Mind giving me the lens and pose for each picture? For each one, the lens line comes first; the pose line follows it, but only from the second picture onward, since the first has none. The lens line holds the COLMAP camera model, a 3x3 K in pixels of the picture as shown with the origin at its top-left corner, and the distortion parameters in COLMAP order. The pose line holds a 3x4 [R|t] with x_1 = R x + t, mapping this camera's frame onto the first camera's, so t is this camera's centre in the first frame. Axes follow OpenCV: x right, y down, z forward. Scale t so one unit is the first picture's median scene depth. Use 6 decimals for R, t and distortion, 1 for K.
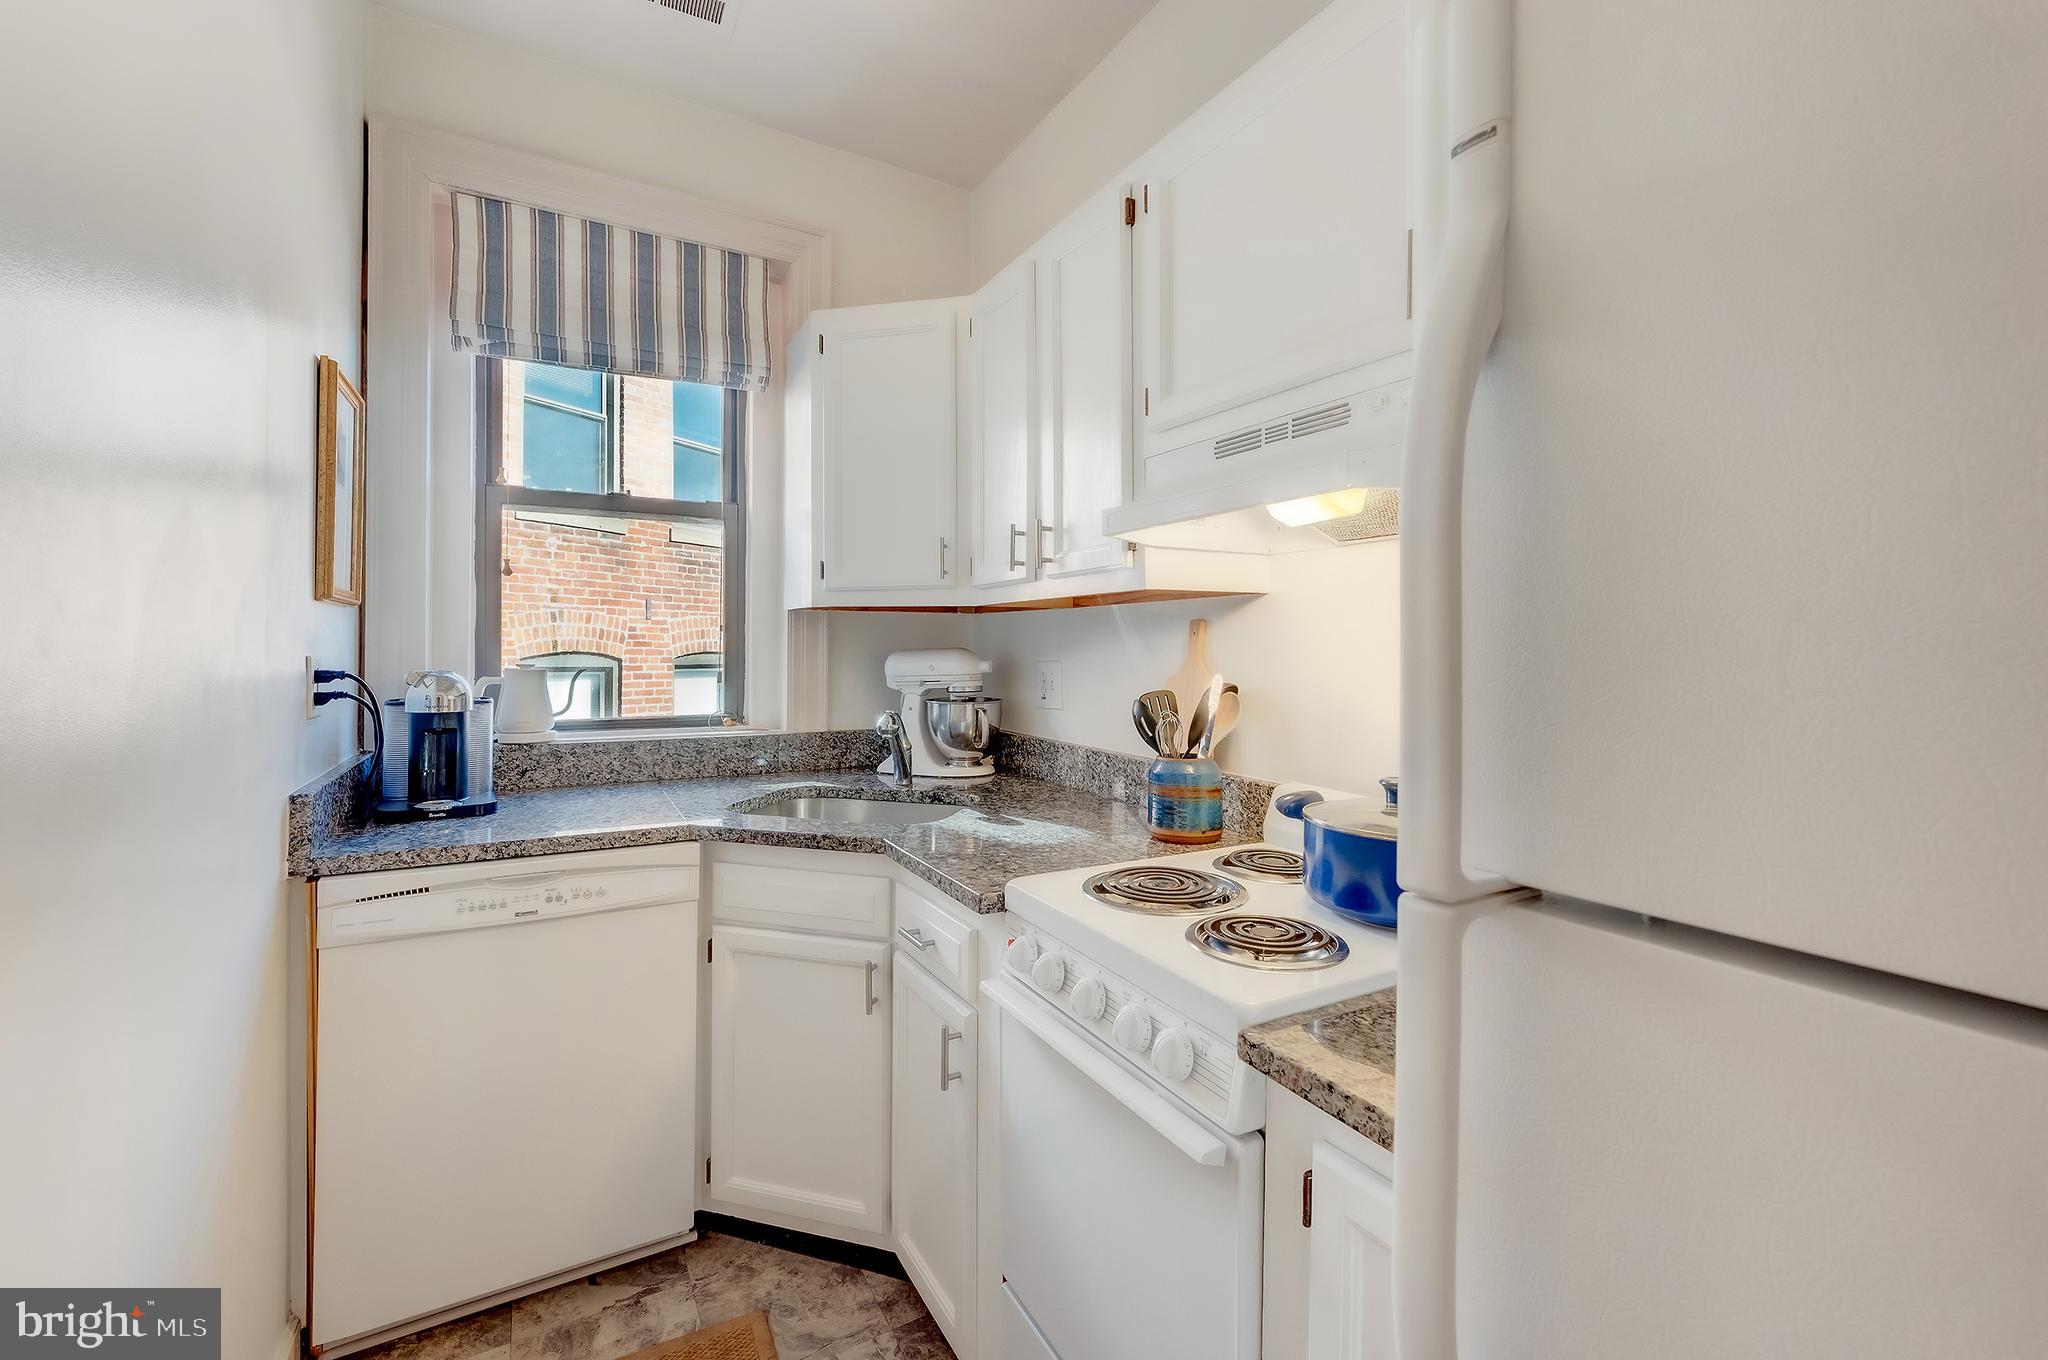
lens RADIAL K [[855.4, 0, 1019.5], [0, 855.4, 637.7], [0, 0, 1]] dist [-0.000553, 0.000068]
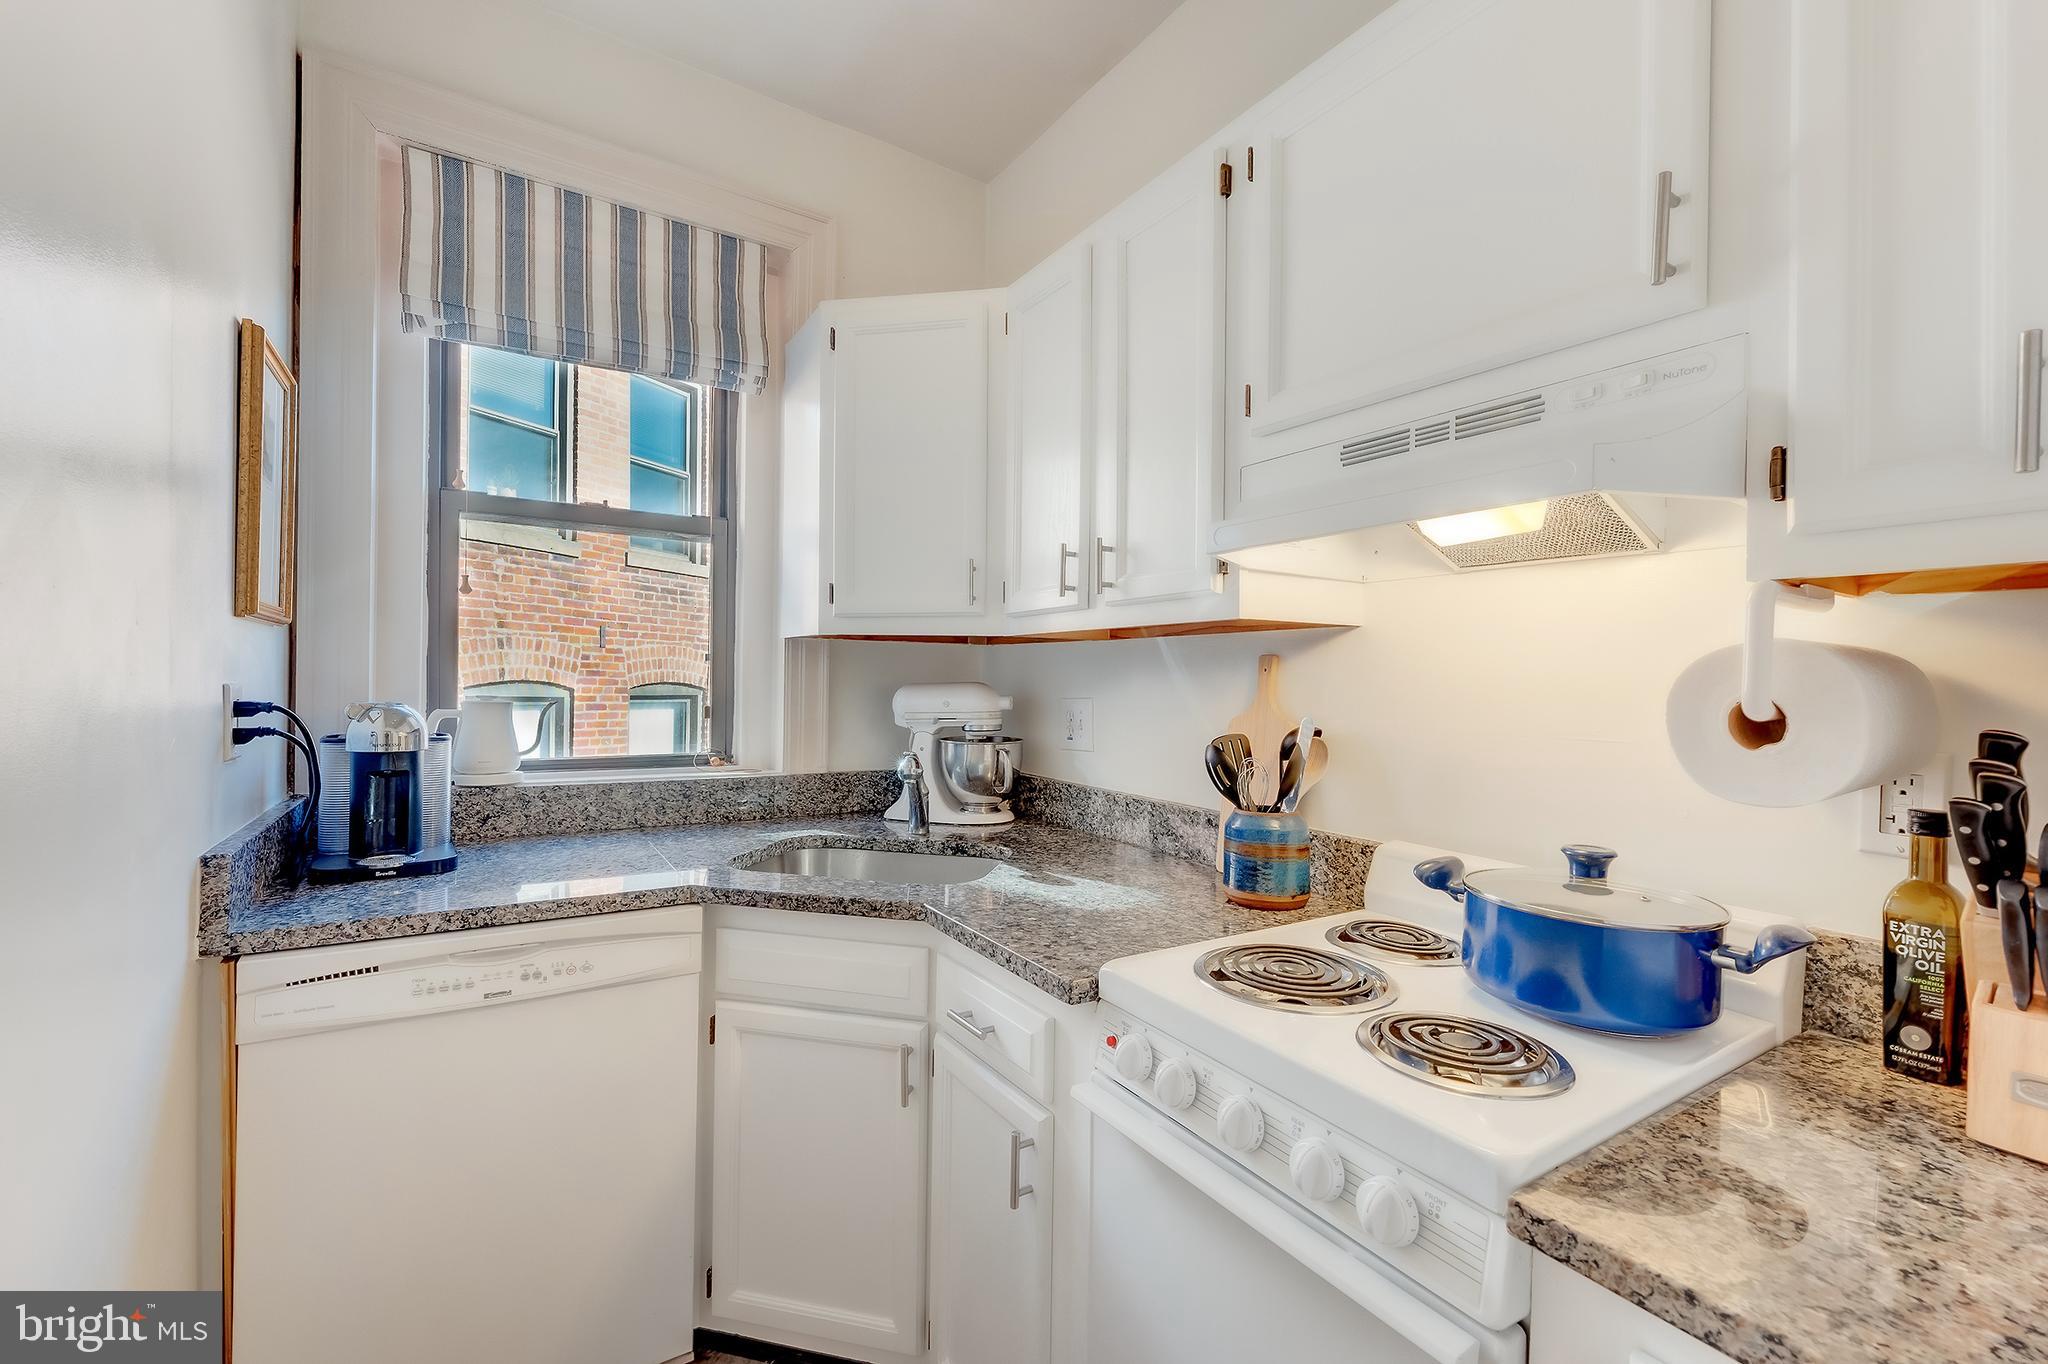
lens RADIAL K [[858.7, 0, 1024.0], [0, 858.7, 682.0], [0, 0, 1]] dist [-0.000280, -0.000253]
pose [[0.998495, 0.012115, 0.053485, -0.092311], [-0.012756, 0.999851, 0.011652, 0.000139], [-0.053336, -0.012317, 0.998501, 0.113803]]
